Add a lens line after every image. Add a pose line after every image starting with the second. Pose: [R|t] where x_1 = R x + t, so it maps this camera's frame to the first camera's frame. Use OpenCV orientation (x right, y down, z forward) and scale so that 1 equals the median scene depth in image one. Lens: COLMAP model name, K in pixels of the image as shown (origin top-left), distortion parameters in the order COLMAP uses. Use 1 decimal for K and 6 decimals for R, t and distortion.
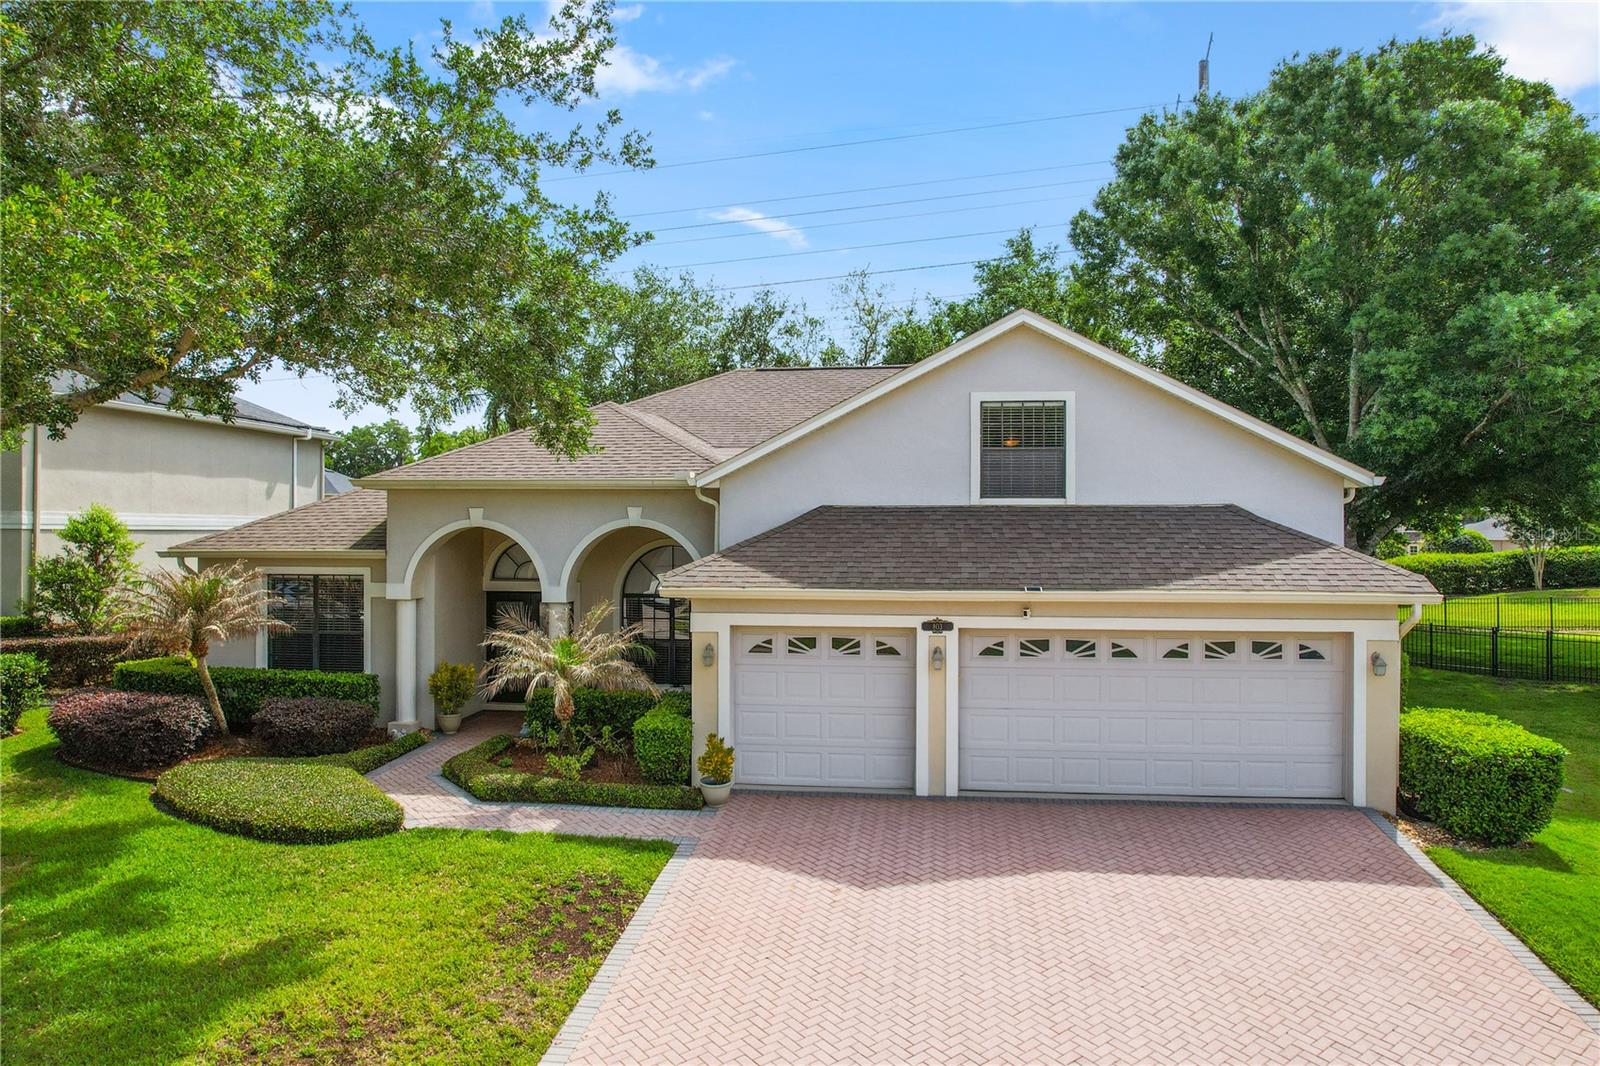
lens RADIAL K [[1078.0, 0, 759.2], [0, 1078.0, 531.2], [0, 0, 1]] dist [-0.024781, 0.003823]
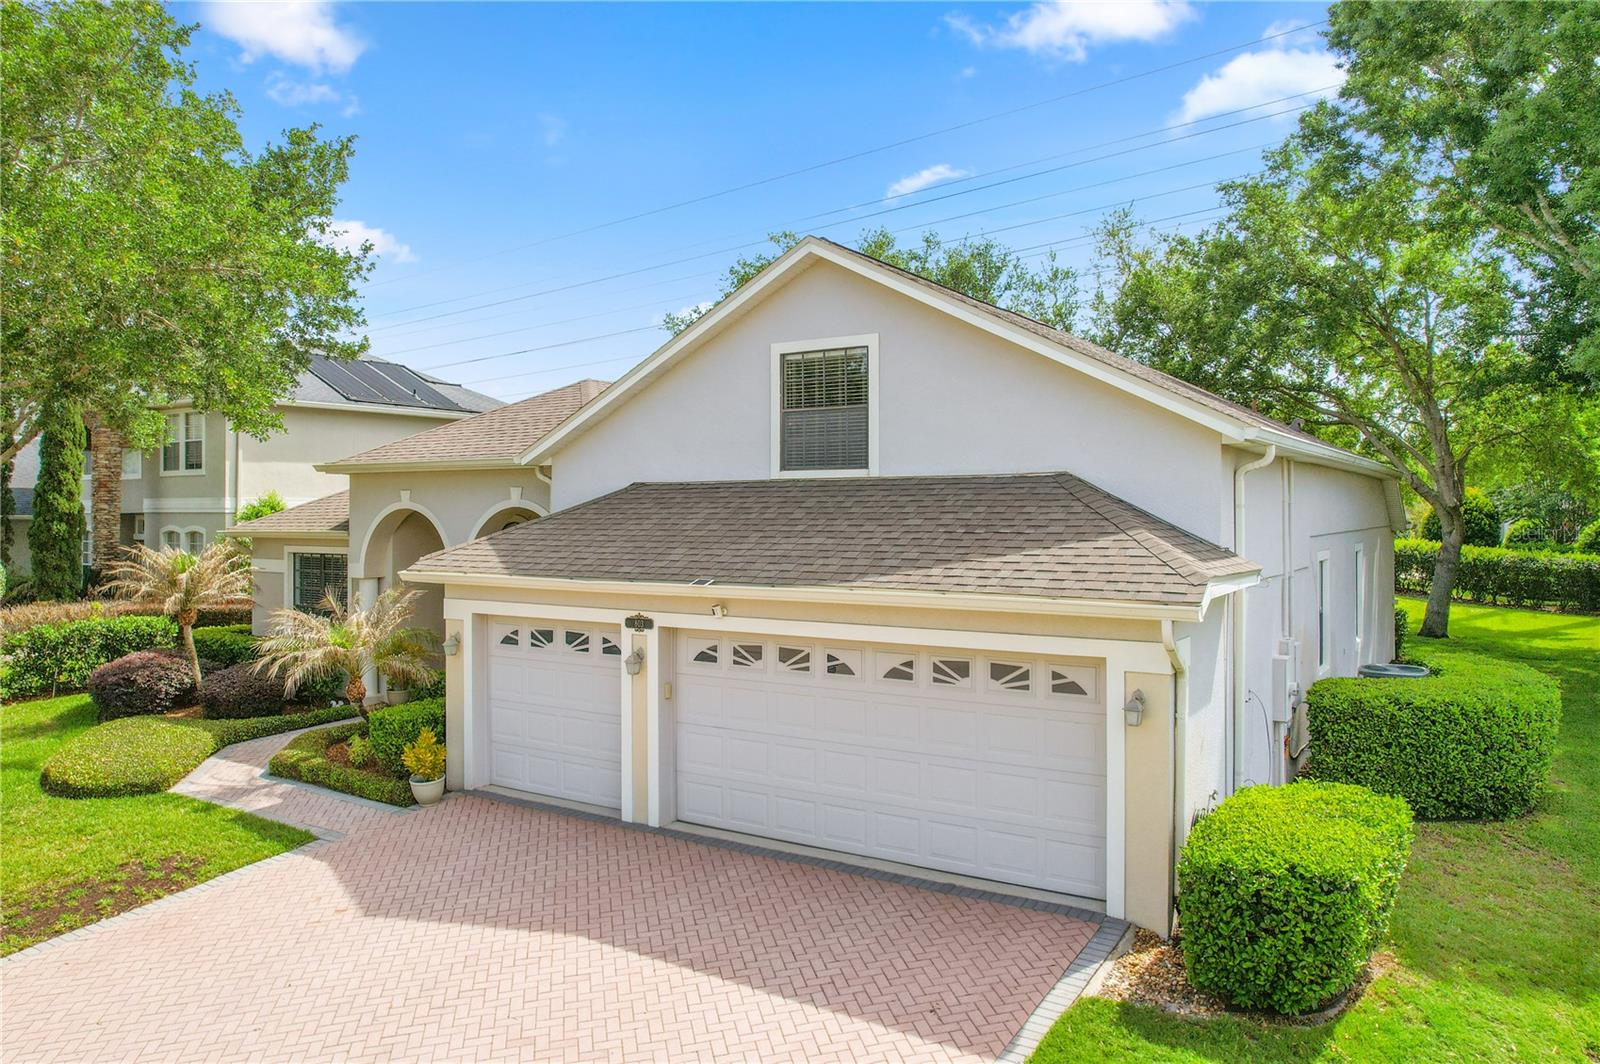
lens RADIAL K [[1092.7, 0, 800.8], [0, 1092.7, 501.8], [0, 0, 1]] dist [-0.035733, -0.001024]
pose [[0.901724, -0.007658, -0.432245, 0.650037], [0.002844, 0.999927, -0.011784, 0.003260], [0.432303, 0.009396, 0.901679, 0.281346]]
